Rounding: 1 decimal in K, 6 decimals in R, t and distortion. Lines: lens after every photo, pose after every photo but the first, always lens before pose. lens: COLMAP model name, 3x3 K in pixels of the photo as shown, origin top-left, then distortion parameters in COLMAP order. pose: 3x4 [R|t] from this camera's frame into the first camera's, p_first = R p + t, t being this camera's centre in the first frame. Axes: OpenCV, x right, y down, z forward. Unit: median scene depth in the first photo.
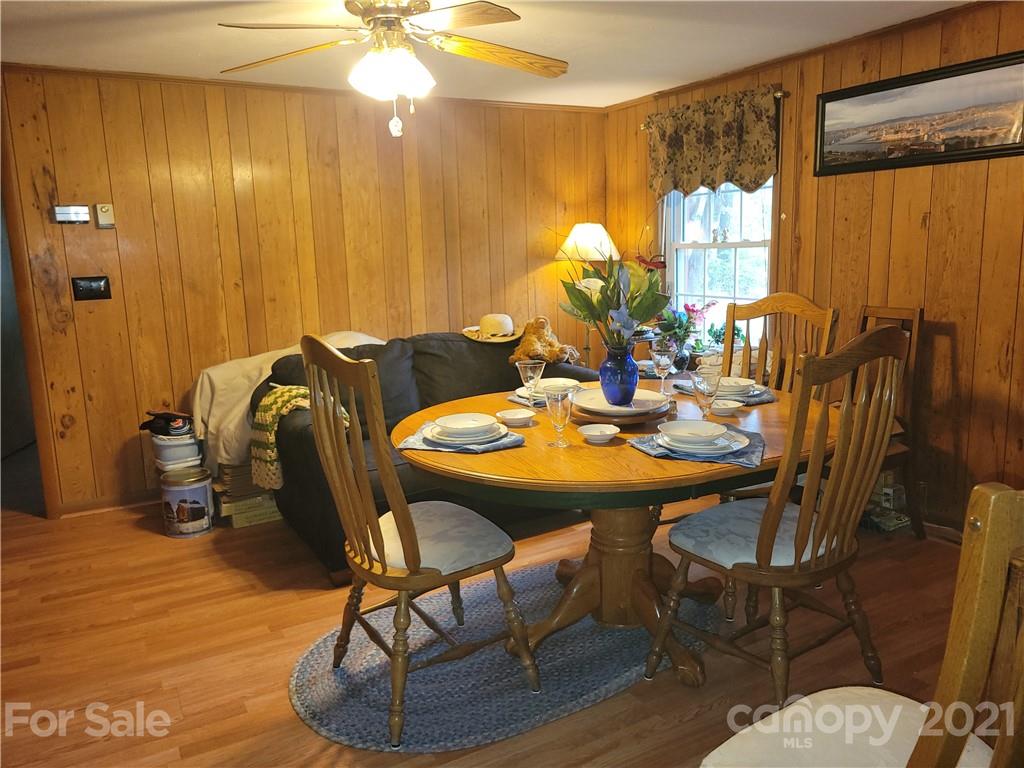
lens RADIAL K [[763.4, 0, 515.9], [0, 763.4, 379.0], [0, 0, 1]] dist [0.031593, -0.027590]
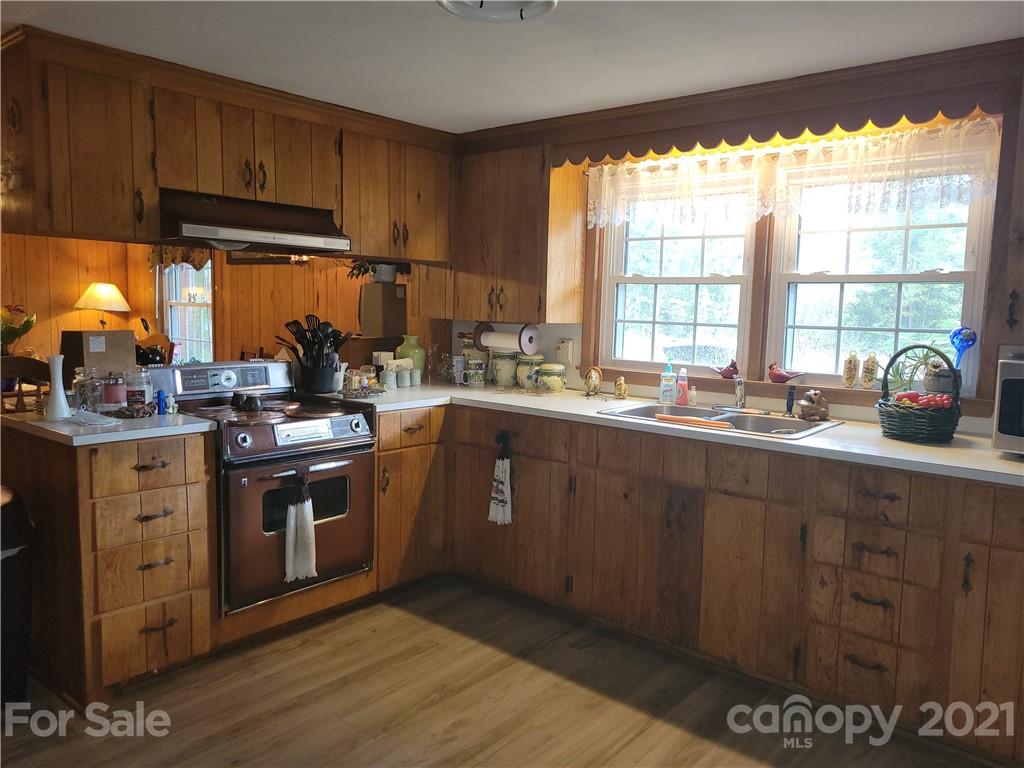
lens RADIAL K [[763.4, 0, 515.2], [0, 763.4, 382.4], [0, 0, 1]] dist [0.031593, -0.027590]
pose [[0.935591, 0.018178, 0.352618, 0.367638], [0.007206, 0.997483, -0.070542, 0.086074], [-0.353013, 0.068539, 0.933105, -0.611250]]
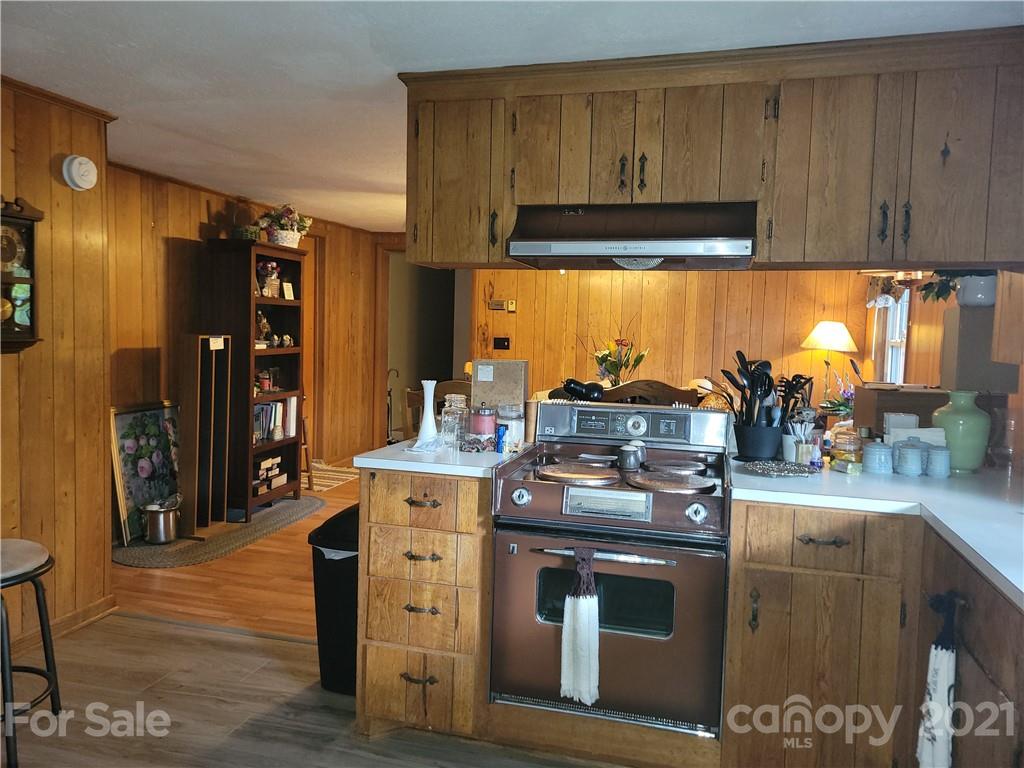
lens RADIAL K [[763.4, 0, 512.9], [0, 763.4, 379.0], [0, 0, 1]] dist [0.031593, -0.027590]
pose [[0.712019, 0.099451, -0.695081, 0.748254], [-0.168929, 0.985105, -0.032098, 0.023292], [0.681536, 0.140274, 0.718214, -0.307956]]
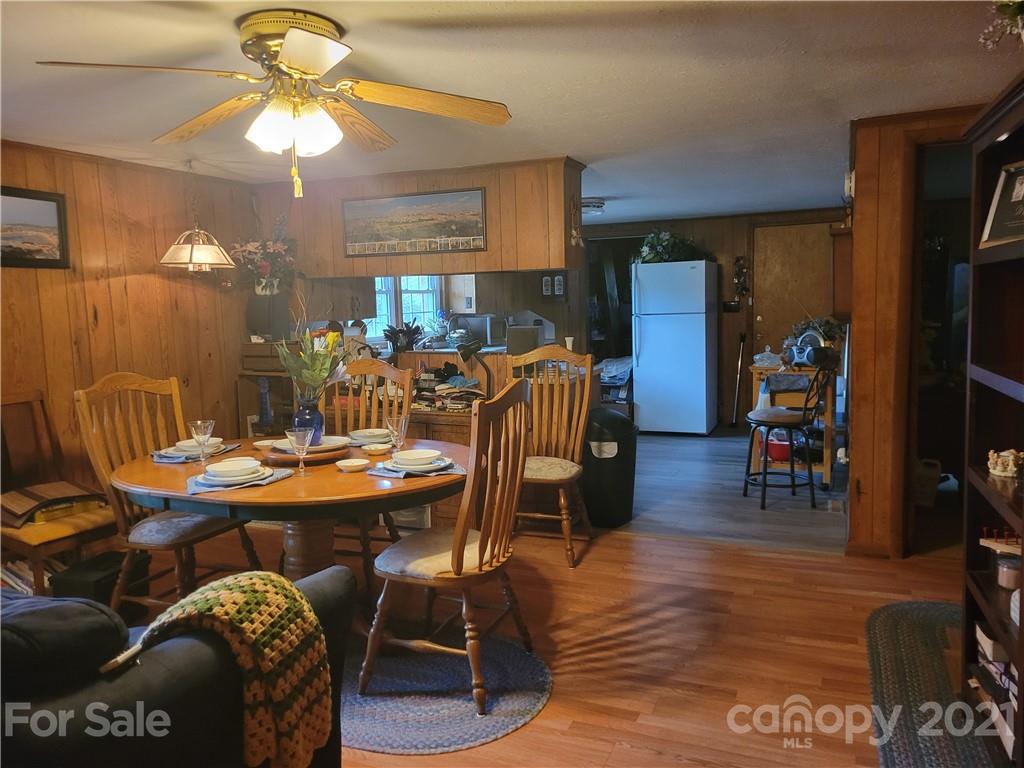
lens RADIAL K [[763.4, 0, 514.1], [0, 763.4, 385.3], [0, 0, 1]] dist [0.031593, -0.027590]
pose [[-0.611108, -0.039195, 0.790576, -0.653936], [0.180494, 0.965560, 0.187391, -0.148672], [-0.770693, 0.257210, -0.582987, 0.894875]]
